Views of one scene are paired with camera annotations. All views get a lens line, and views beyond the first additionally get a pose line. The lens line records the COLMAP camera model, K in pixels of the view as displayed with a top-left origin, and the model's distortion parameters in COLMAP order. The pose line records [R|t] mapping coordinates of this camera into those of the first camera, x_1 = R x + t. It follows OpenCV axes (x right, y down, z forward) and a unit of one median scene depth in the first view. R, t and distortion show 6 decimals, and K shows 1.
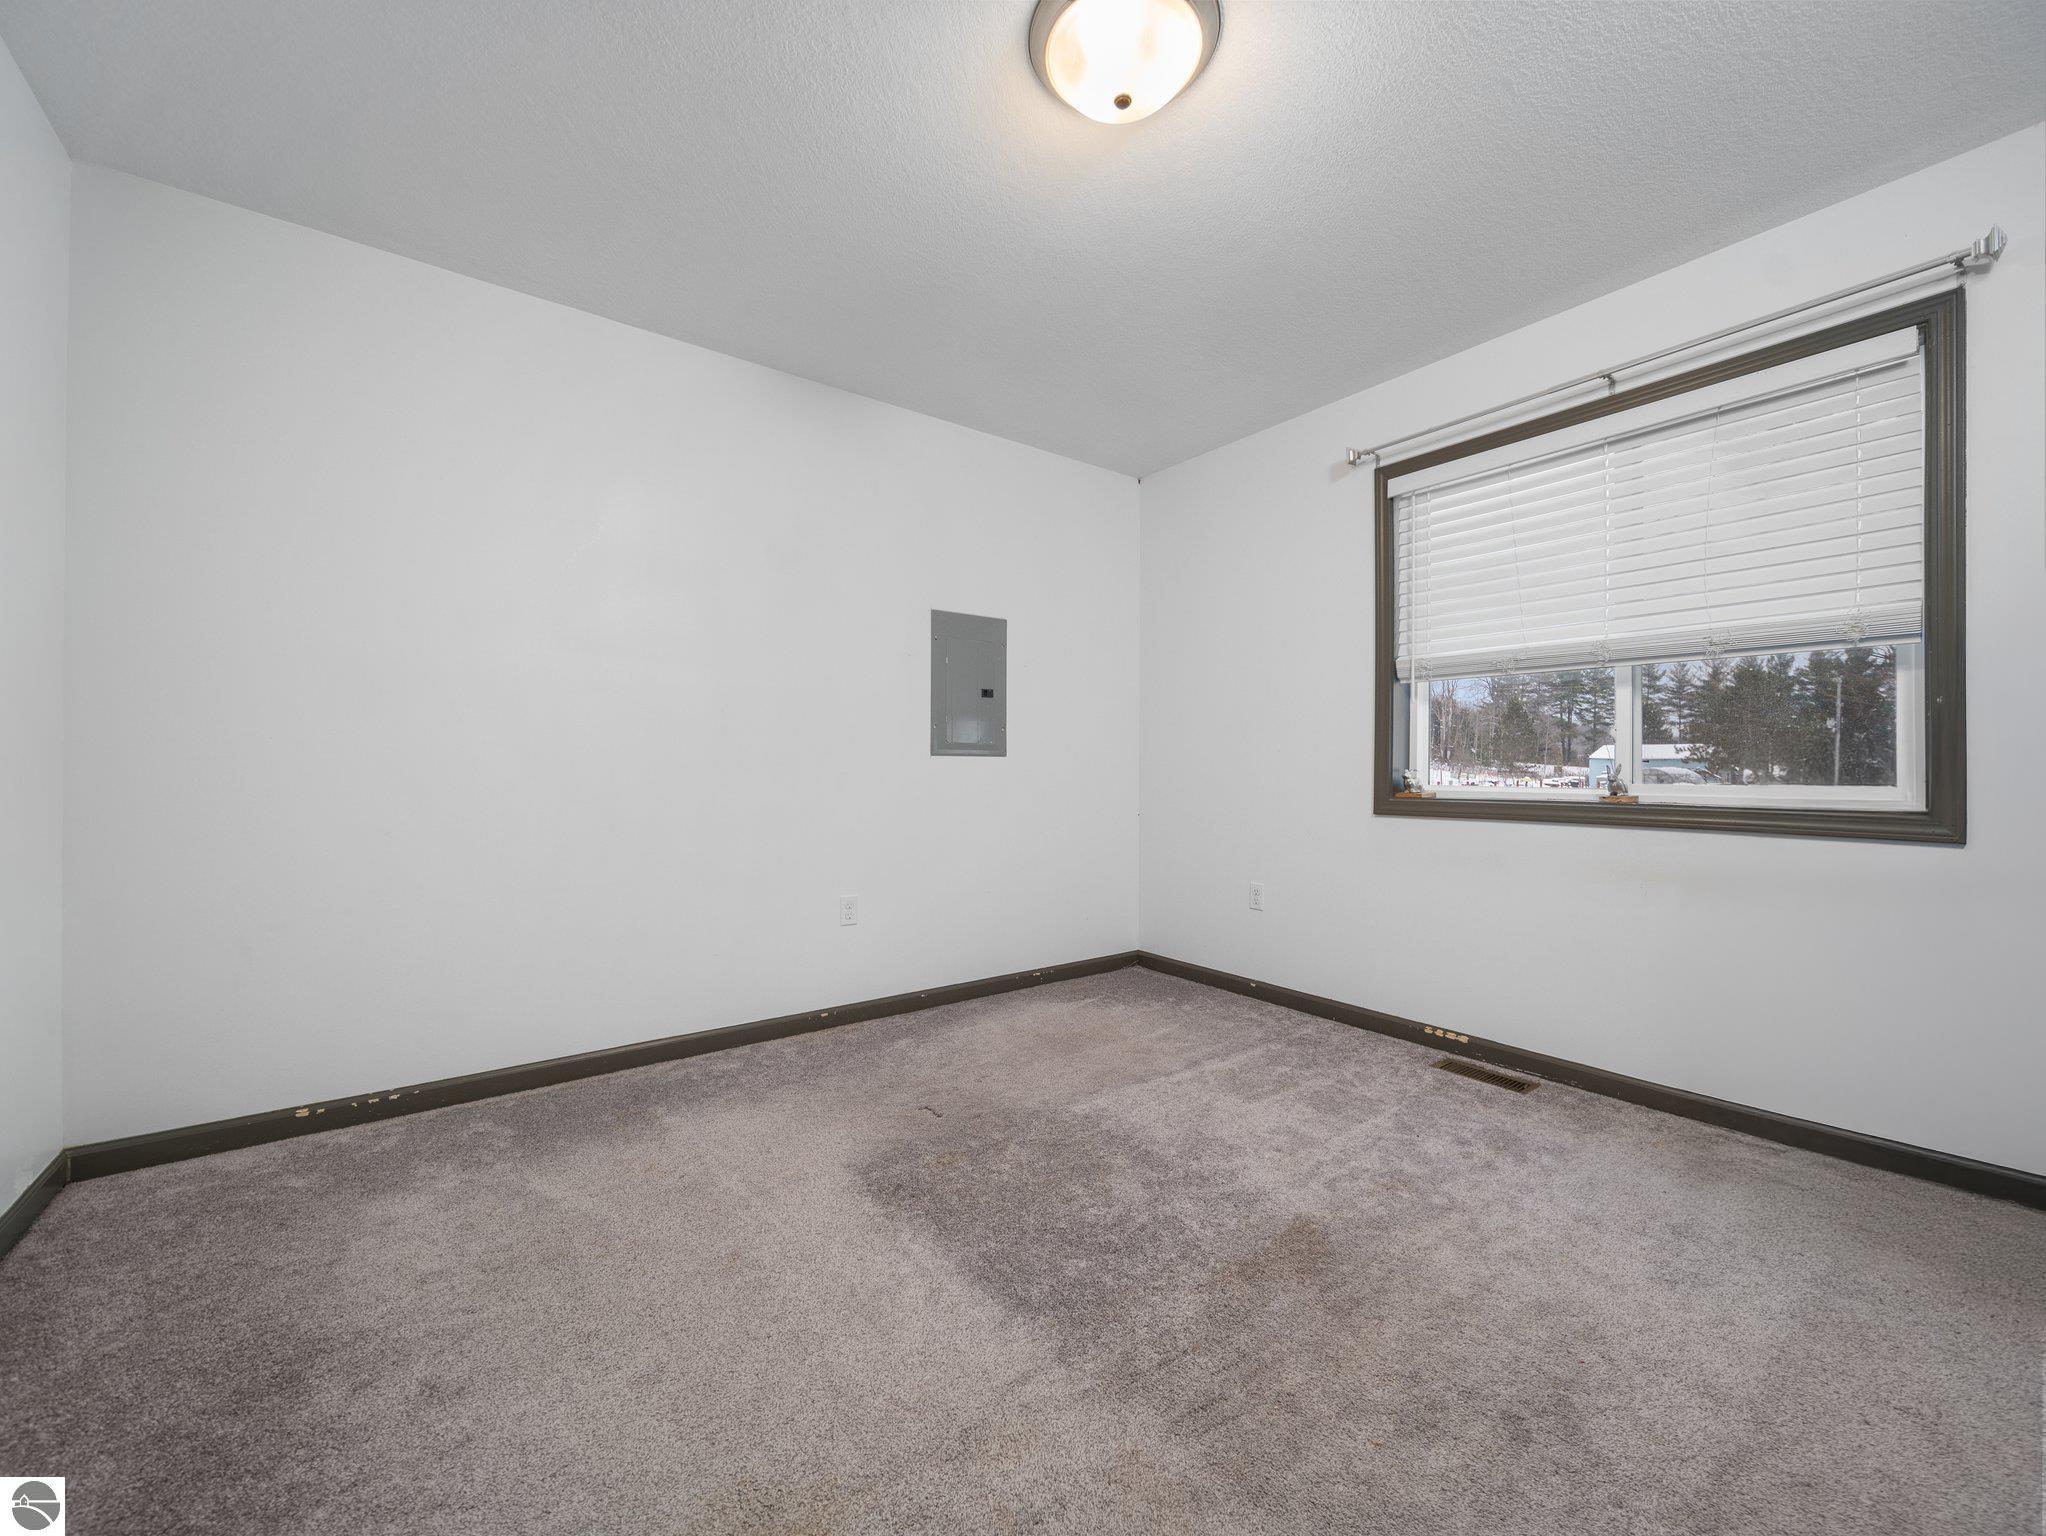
lens RADIAL K [[797.0, 0, 1016.0], [0, 797.0, 764.5], [0, 0, 1]] dist [-0.003287, -0.000347]
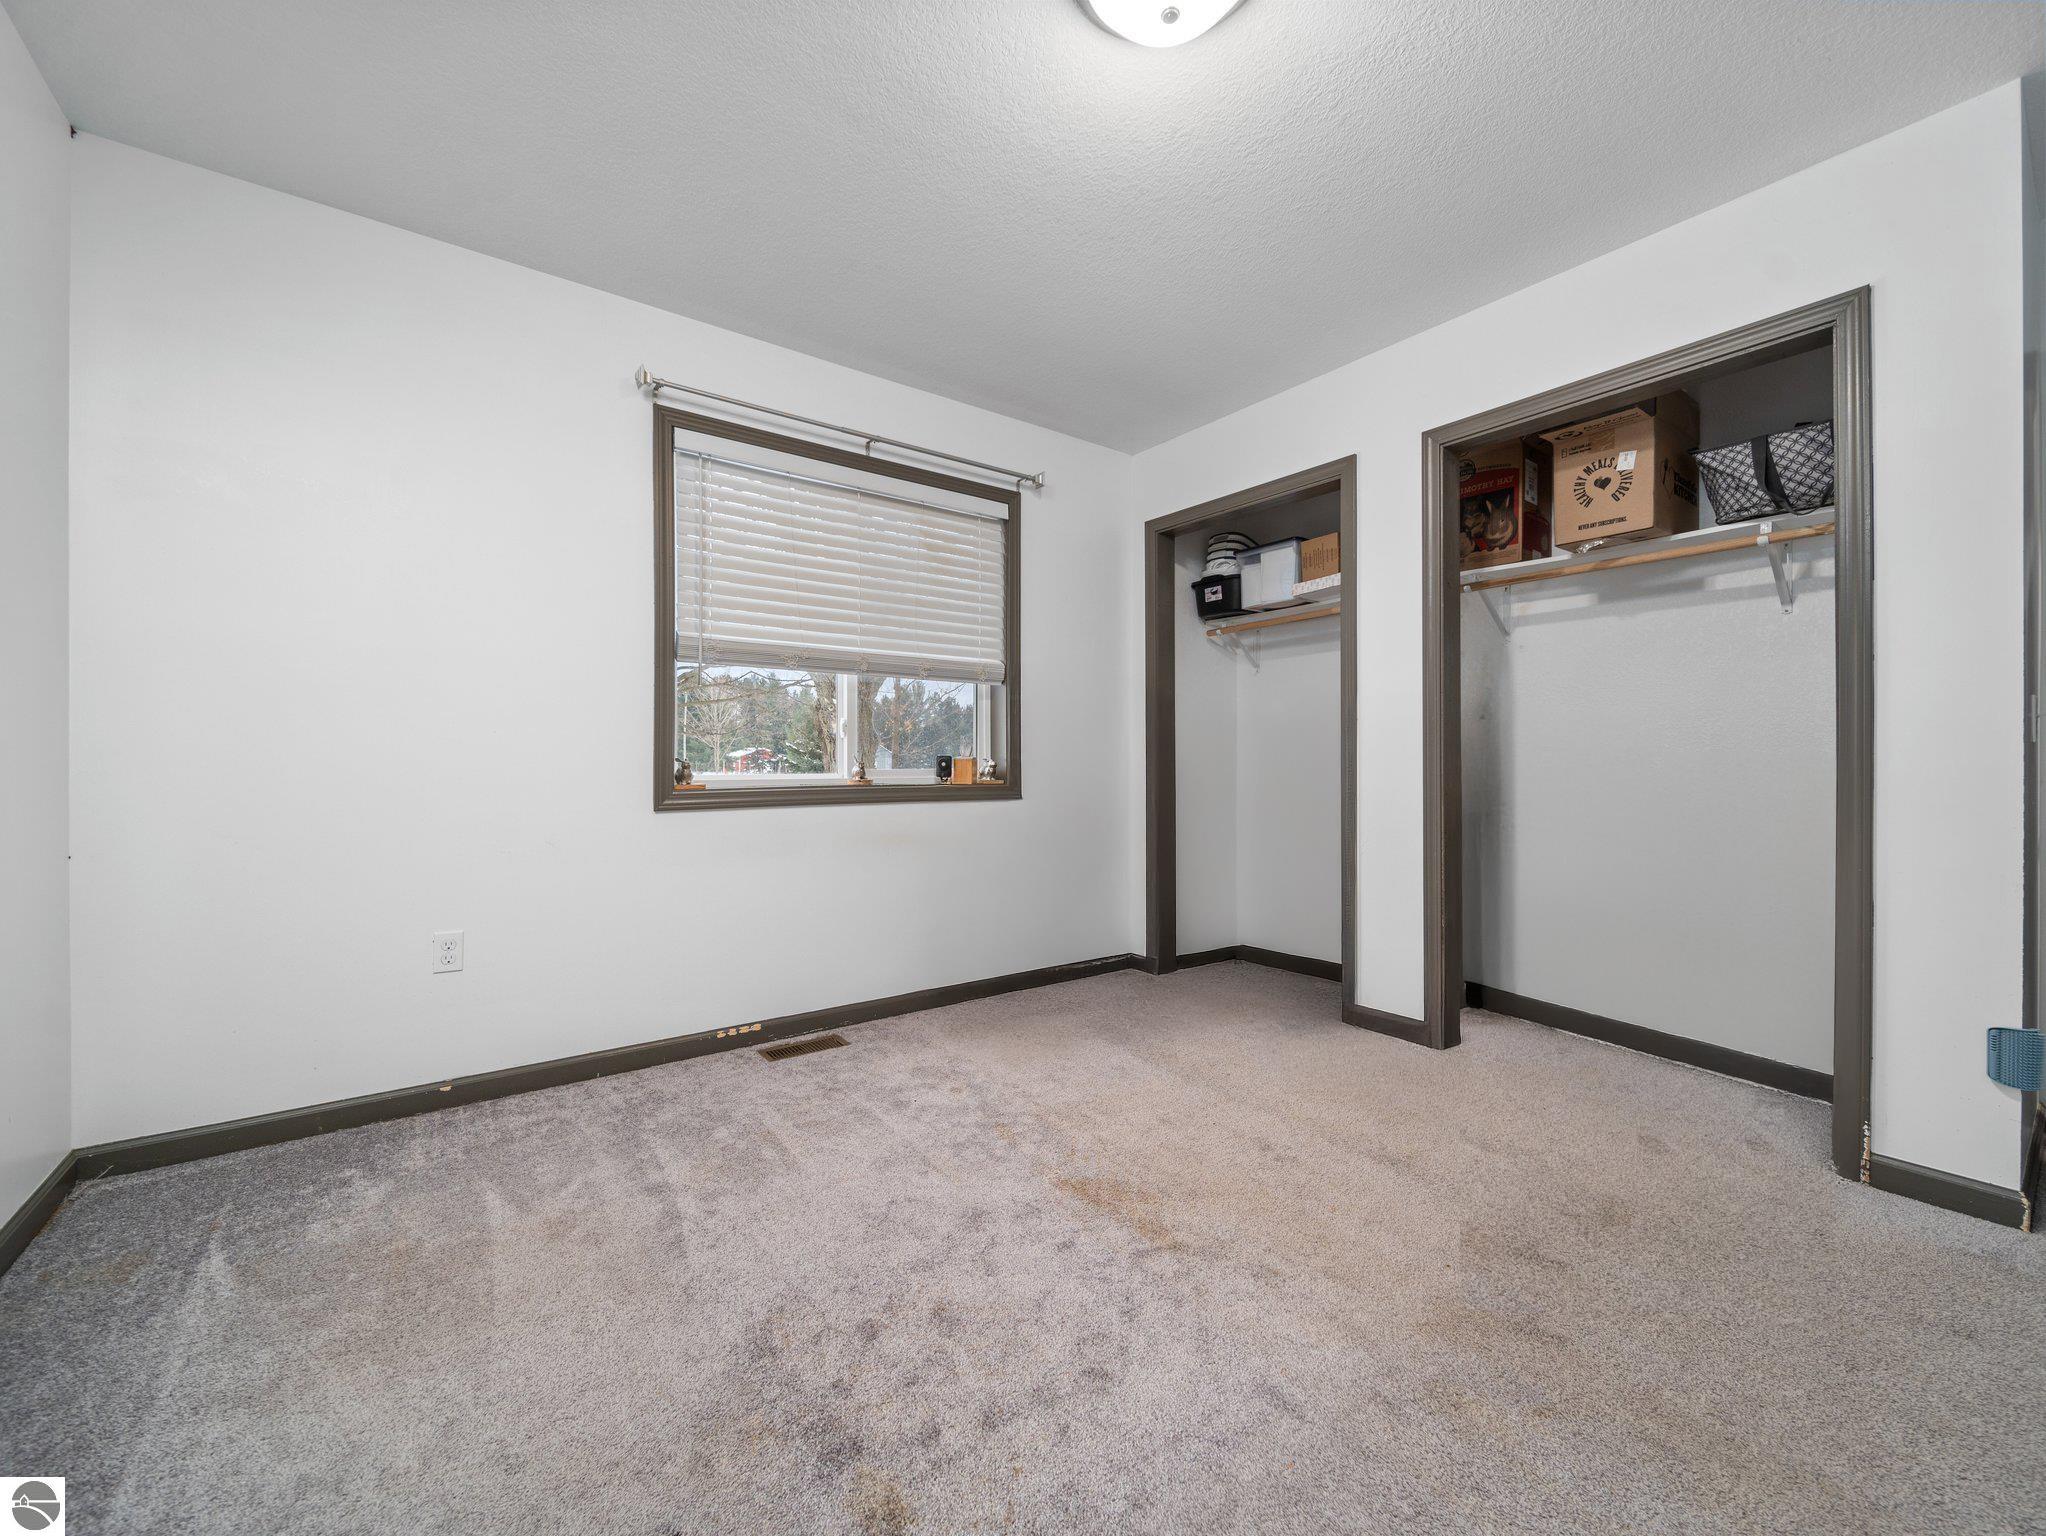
lens RADIAL K [[797.0, 0, 1029.2], [0, 797.0, 763.4], [0, 0, 1]] dist [-0.003287, -0.000347]
pose [[0.011315, -0.008446, 0.999900, -0.440525], [-0.007736, 0.999934, 0.008534, 0.001176], [-0.999906, -0.007832, 0.011249, 0.656544]]
